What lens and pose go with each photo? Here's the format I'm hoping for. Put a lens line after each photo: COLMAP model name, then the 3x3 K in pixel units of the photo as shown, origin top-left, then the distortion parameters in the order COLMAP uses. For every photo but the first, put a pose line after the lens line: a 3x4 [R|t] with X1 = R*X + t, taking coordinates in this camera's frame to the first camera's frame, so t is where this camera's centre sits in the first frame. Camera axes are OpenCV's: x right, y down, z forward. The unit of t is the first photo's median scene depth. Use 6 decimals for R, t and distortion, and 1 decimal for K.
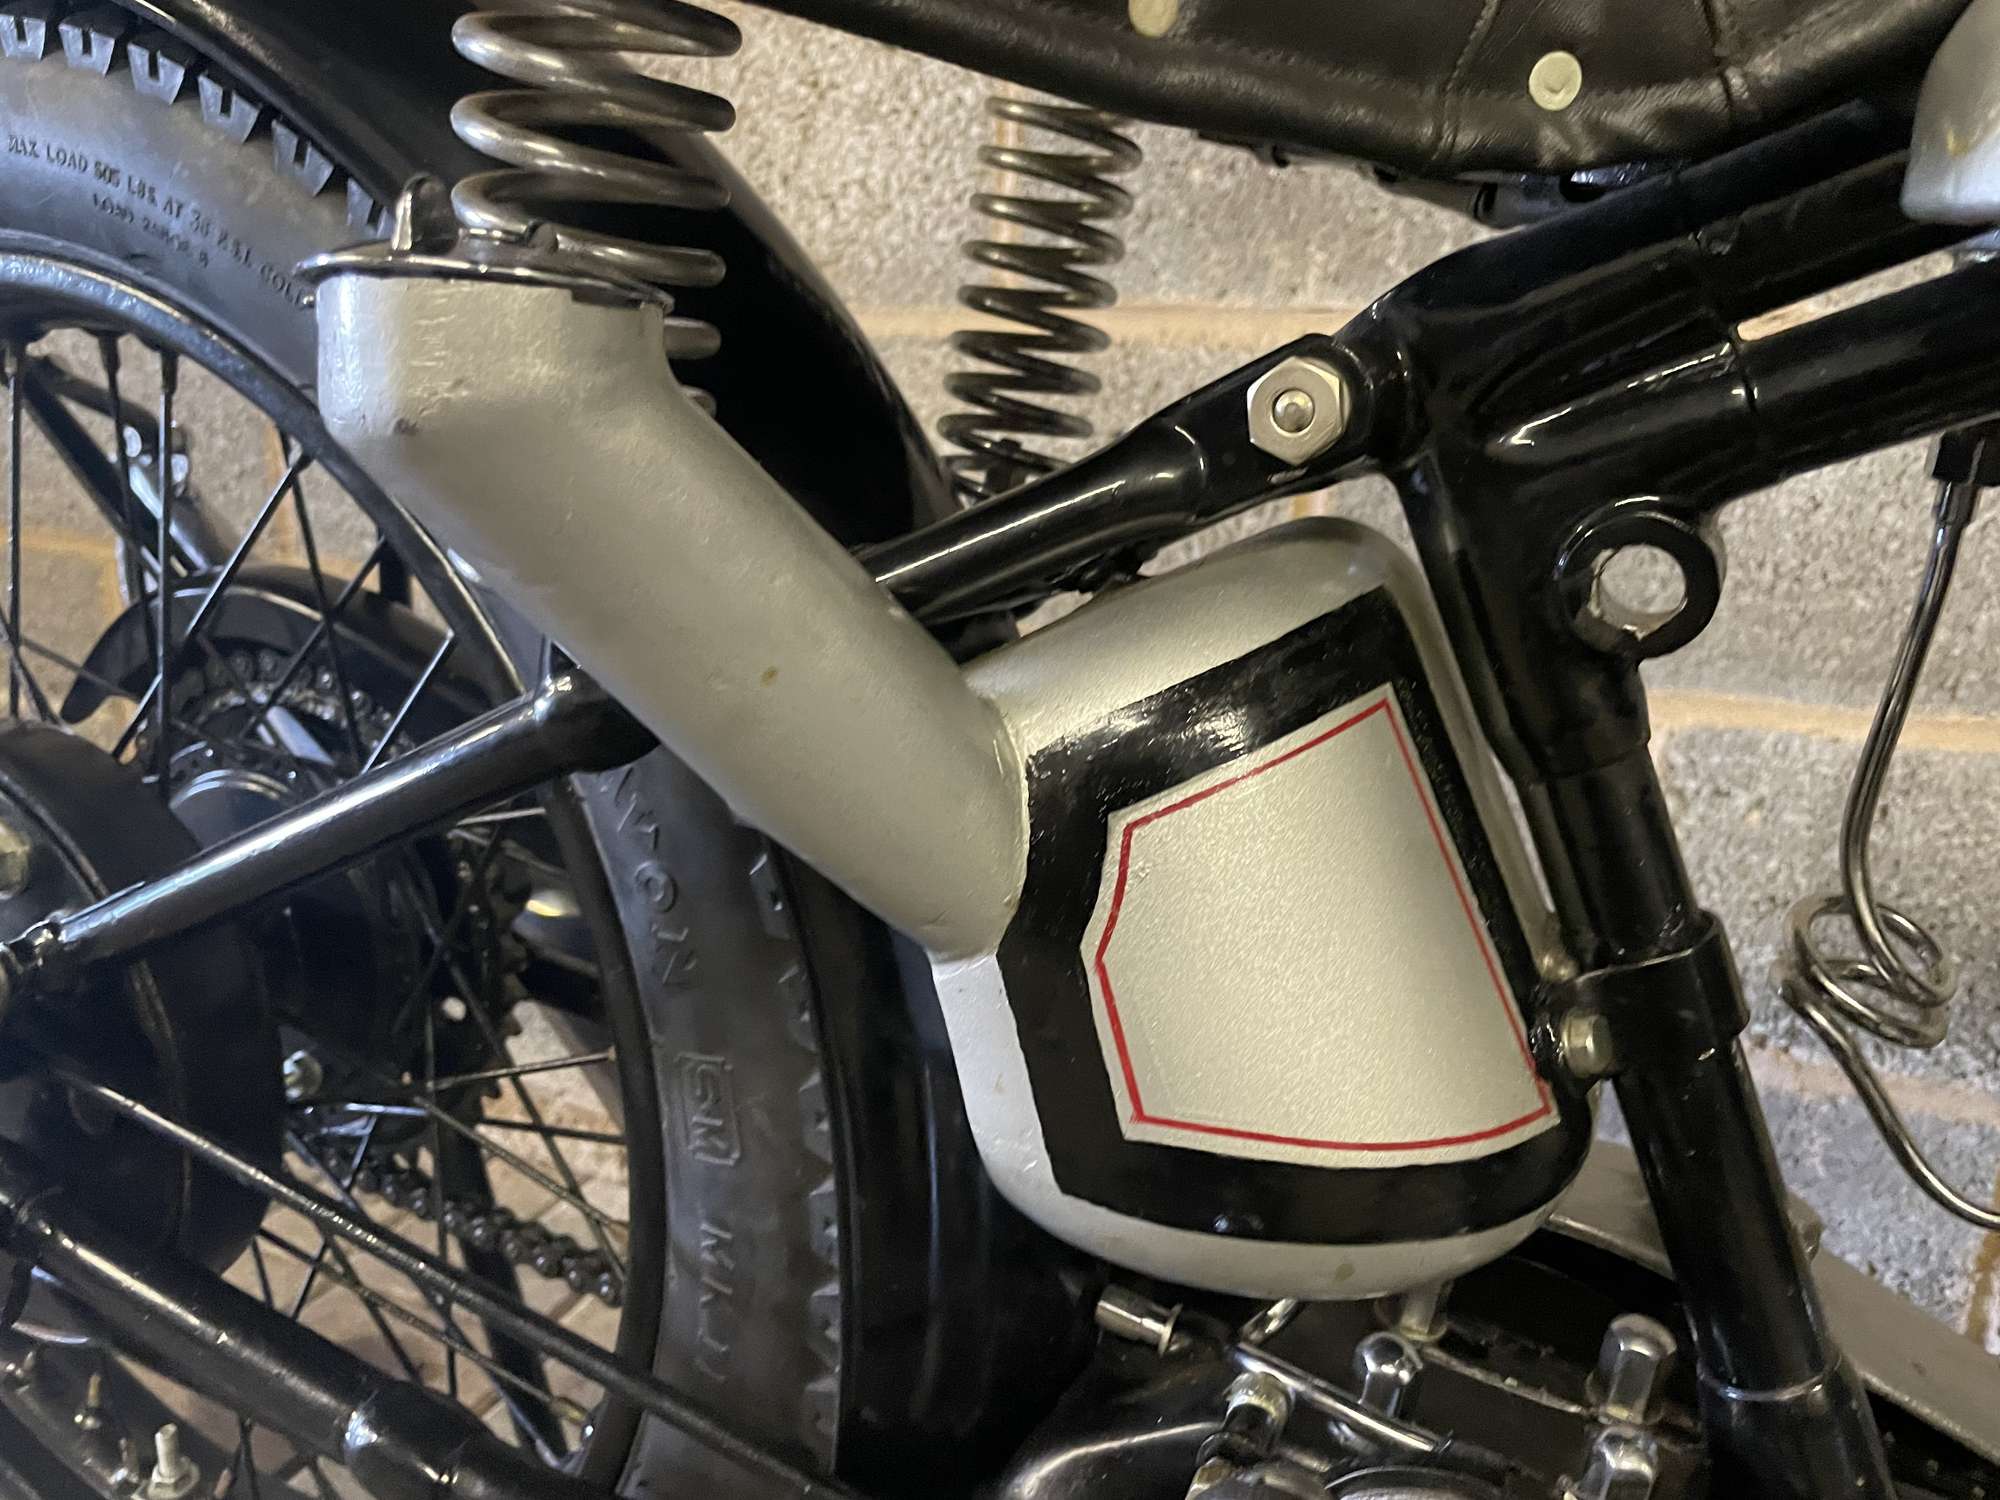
lens RADIAL K [[1547.9, 0, 1005.3], [0, 1547.9, 719.9], [0, 0, 1]] dist [0.096127, -0.148608]
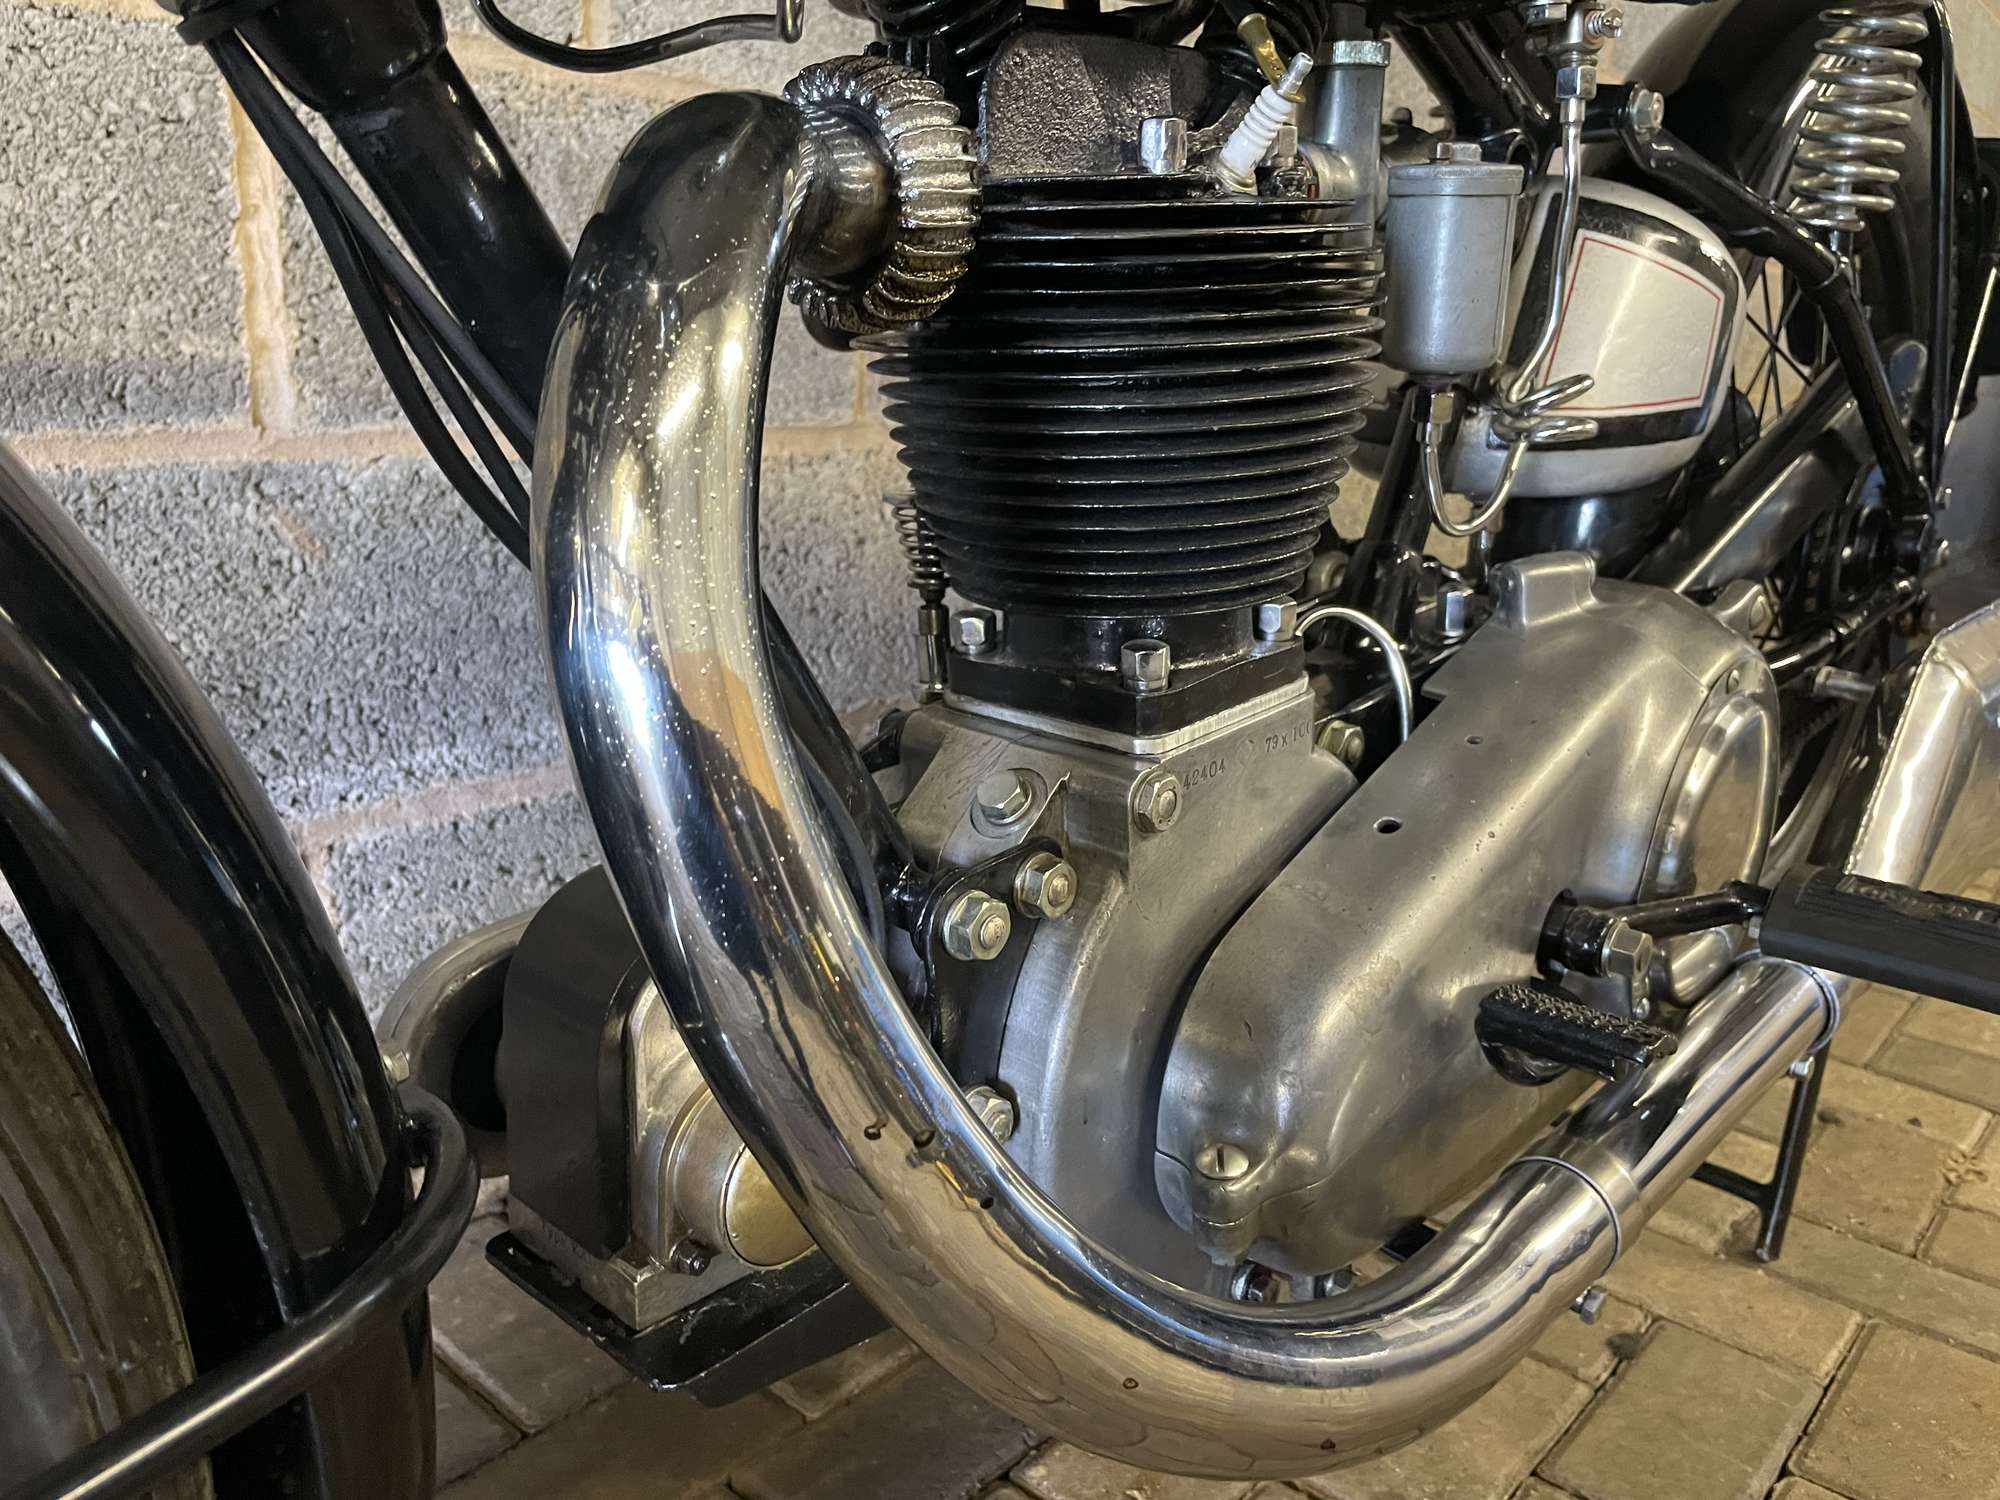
lens RADIAL K [[1533.4, 0, 1006.8], [0, 1533.4, 723.1], [0, 0, 1]] dist [0.080065, -0.124868]
pose [[0.319324, -0.241056, 0.916474, -0.092096], [0.191274, 0.963596, 0.186805, 0.088973], [-0.928141, 0.115647, 0.353807, 0.232315]]
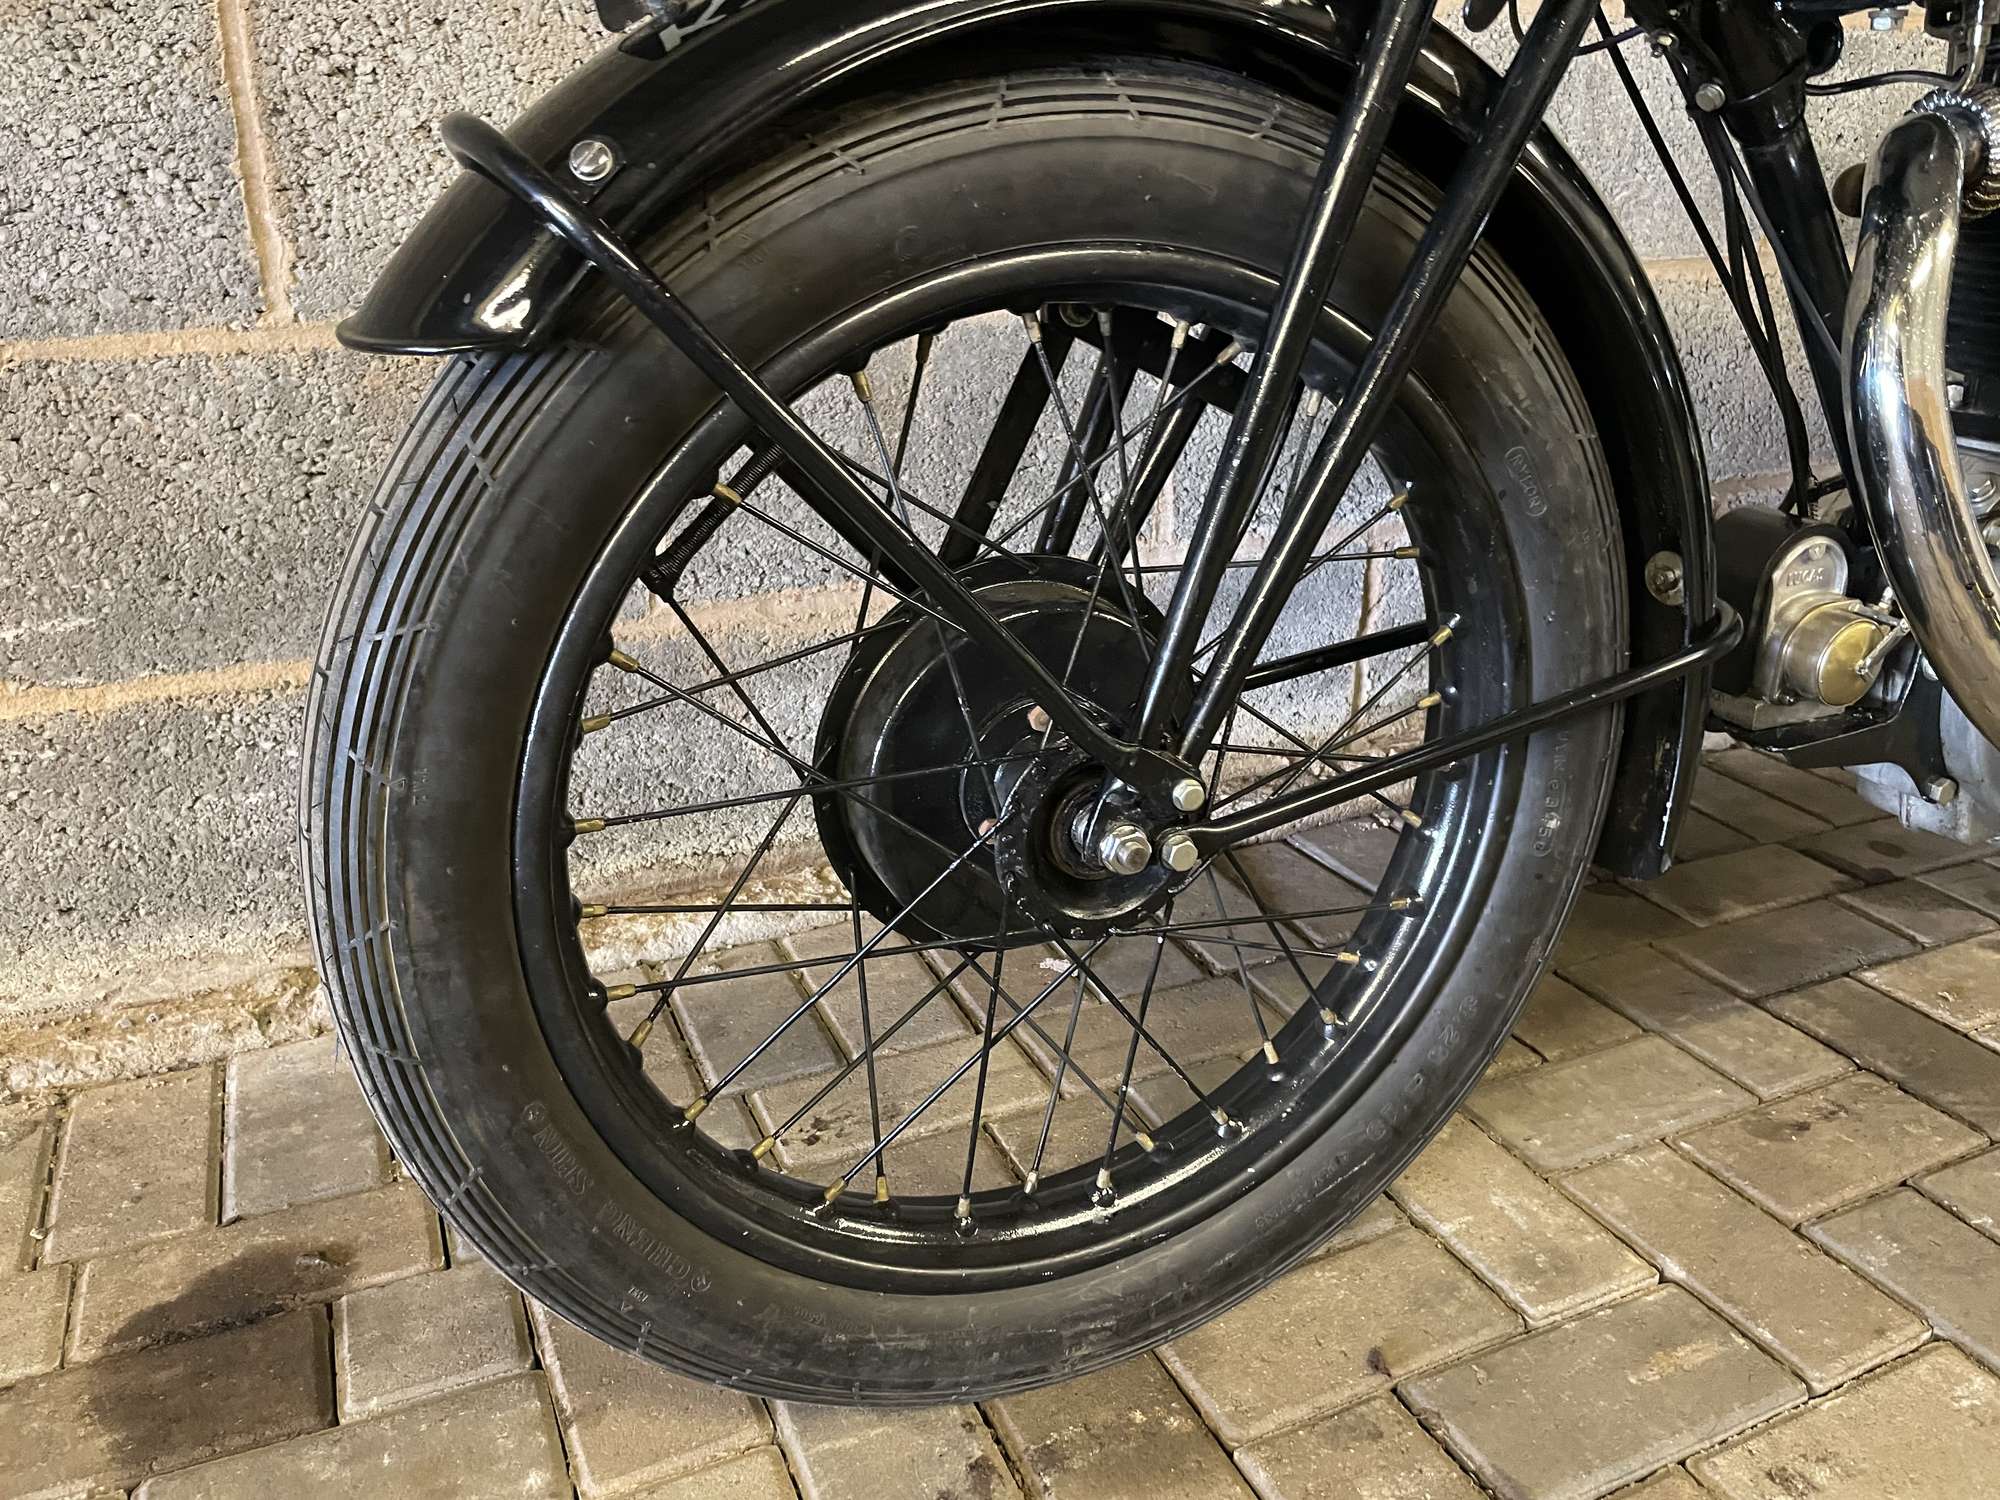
lens RADIAL K [[1531.2, 0, 999.8], [0, 1531.2, 729.5], [0, 0, 1]] dist [0.086186, -0.124148]
pose [[0.671737, -0.291455, 0.681045, -0.726725], [0.191305, 0.956417, 0.220611, 0.028779], [-0.715661, -0.017905, 0.698218, 0.185019]]
